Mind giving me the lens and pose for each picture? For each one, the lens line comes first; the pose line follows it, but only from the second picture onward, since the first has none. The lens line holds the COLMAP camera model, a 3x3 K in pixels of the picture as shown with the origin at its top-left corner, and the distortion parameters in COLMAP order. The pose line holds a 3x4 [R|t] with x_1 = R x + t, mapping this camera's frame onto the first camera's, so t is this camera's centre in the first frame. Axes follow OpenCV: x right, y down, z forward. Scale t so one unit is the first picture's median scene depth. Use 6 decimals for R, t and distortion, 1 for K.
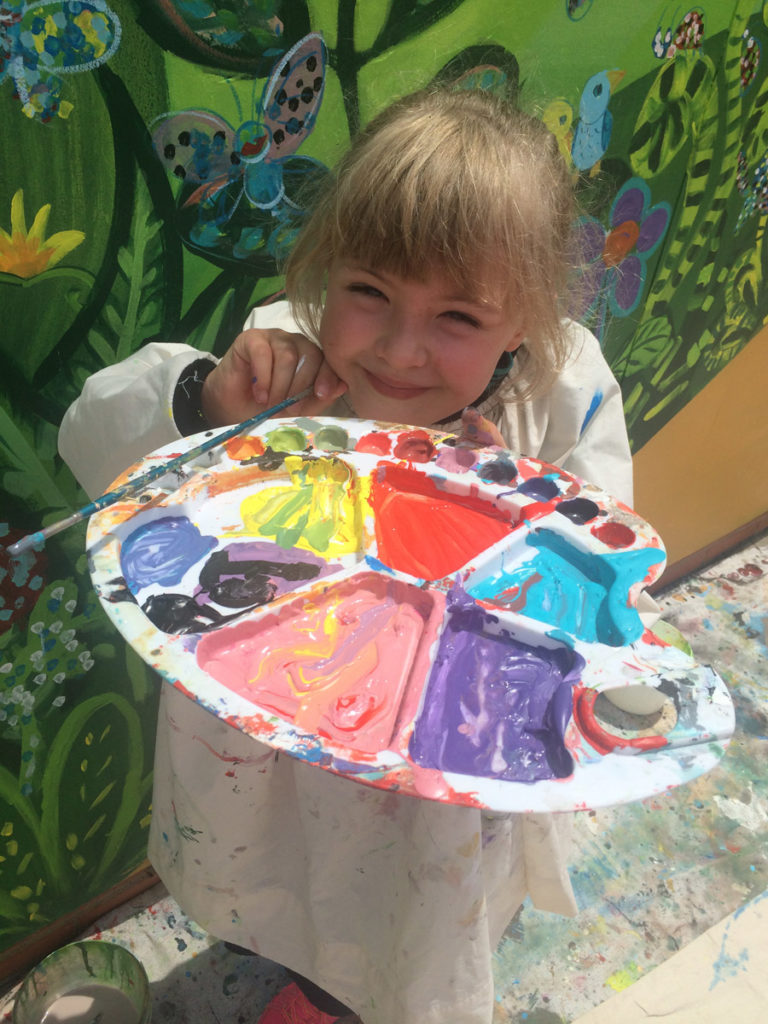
lens RADIAL K [[883.8, 0, 376.7], [0, 883.8, 509.2], [0, 0, 1]] dist [0.073474, -0.095654]
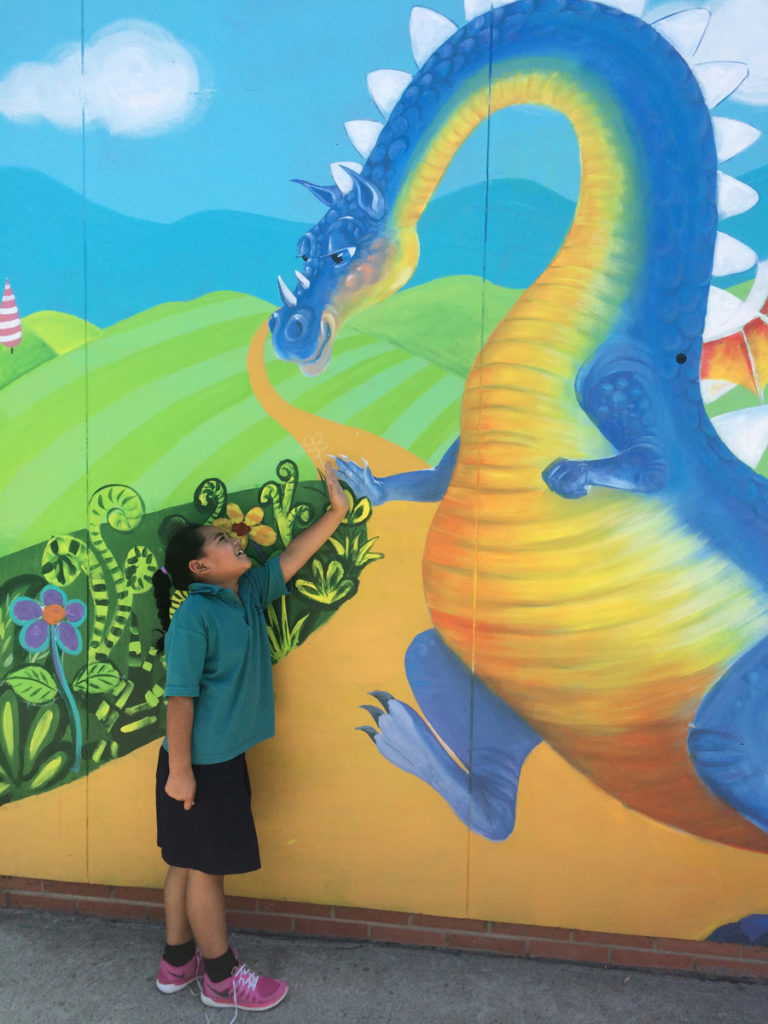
lens RADIAL K [[883.8, 0, 385.2], [0, 883.8, 513.2], [0, 0, 1]] dist [0.073474, -0.095654]
pose [[0.679917, -0.038573, -0.732274, 2.512993], [-0.388828, 0.827701, -0.404628, 0.066181], [0.621711, 0.559842, 0.547770, 0.179101]]
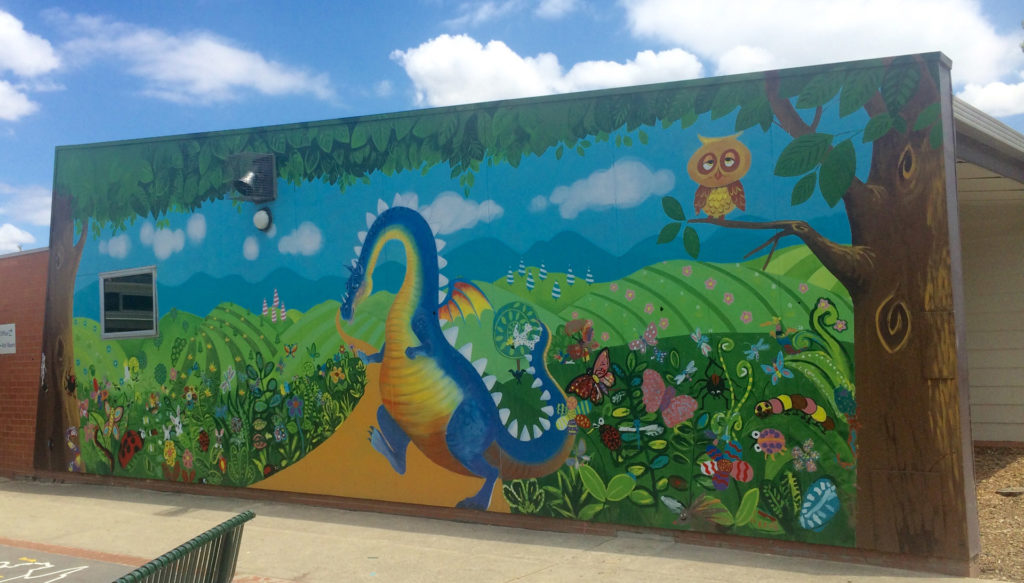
lens RADIAL K [[909.8, 0, 511.2], [0, 909.8, 292.8], [0, 0, 1]] dist [-0.005610, -0.000610]
pose [[0.247851, -0.159019, -0.955658, 7.733931], [-0.509005, 0.817942, -0.268115, 0.031169], [0.824308, 0.552887, 0.121786, 1.075862]]
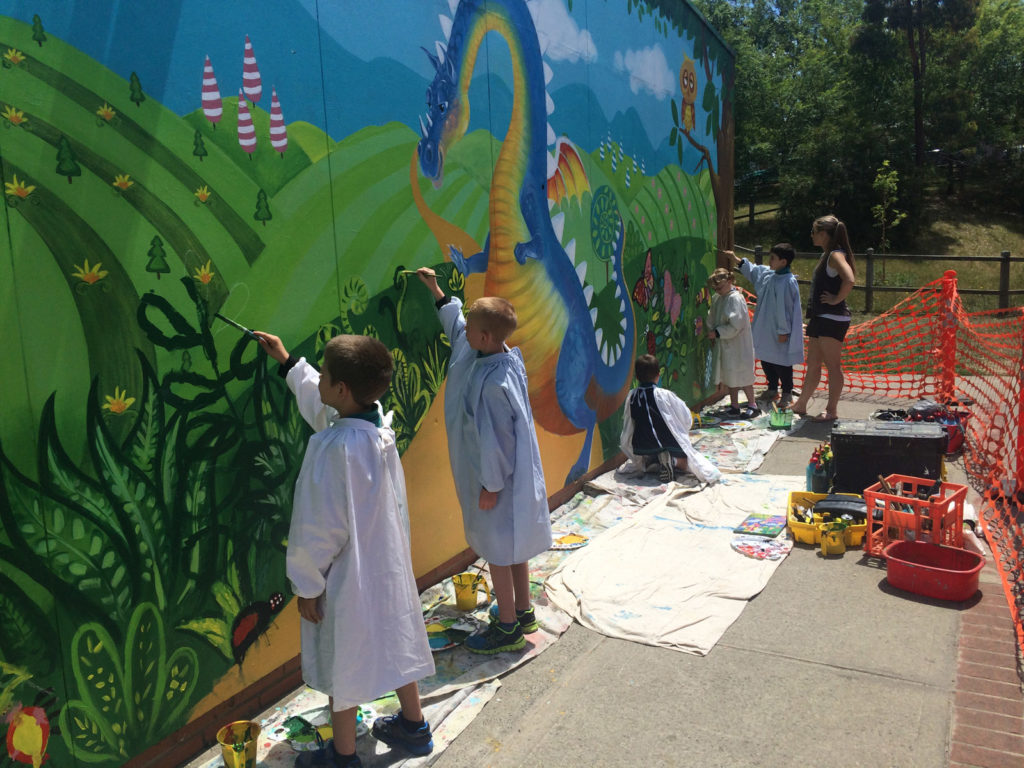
lens RADIAL K [[883.8, 0, 507.3], [0, 883.8, 379.2], [0, 0, 1]] dist [0.073474, -0.095654]
pose [[0.904253, -0.202854, 0.375735, -0.191465], [0.352947, 0.850339, -0.390324, 0.823446], [-0.240323, 0.485566, 0.840518, -1.239926]]
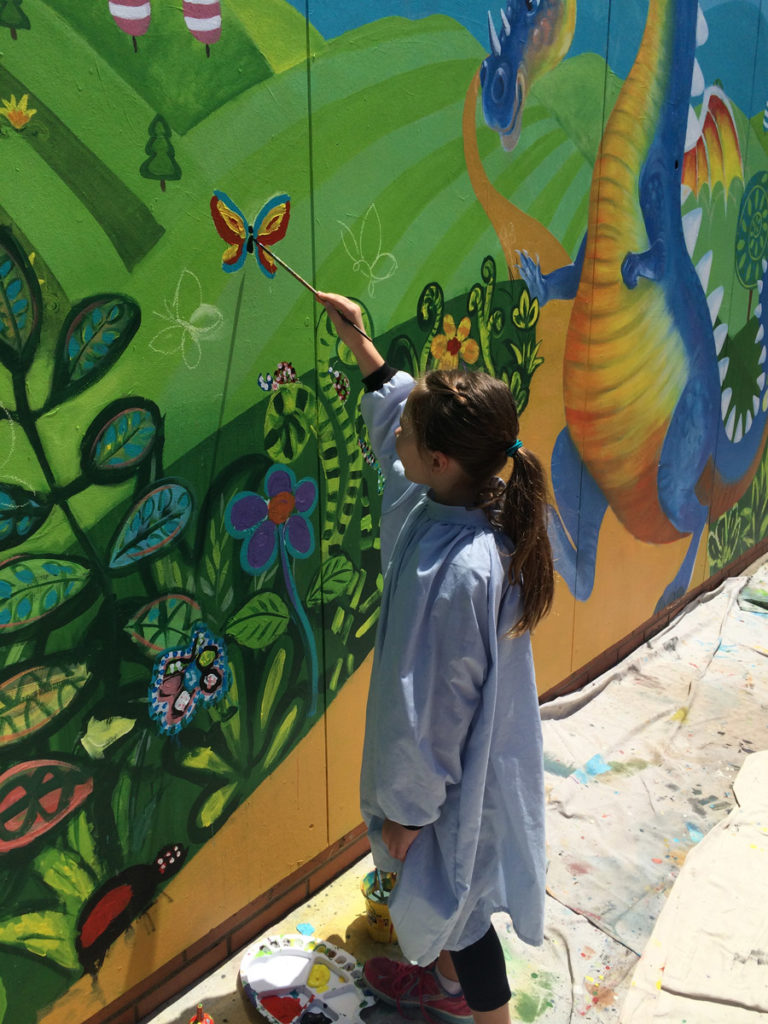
lens RADIAL K [[883.8, 0, 394.8], [0, 883.8, 518.4], [0, 0, 1]] dist [0.073474, -0.095654]
pose [[0.970963, -0.160792, 0.177132, 0.203331], [0.211949, 0.921565, -0.325263, 0.222243], [-0.110939, 0.353361, 0.928886, -0.334689]]
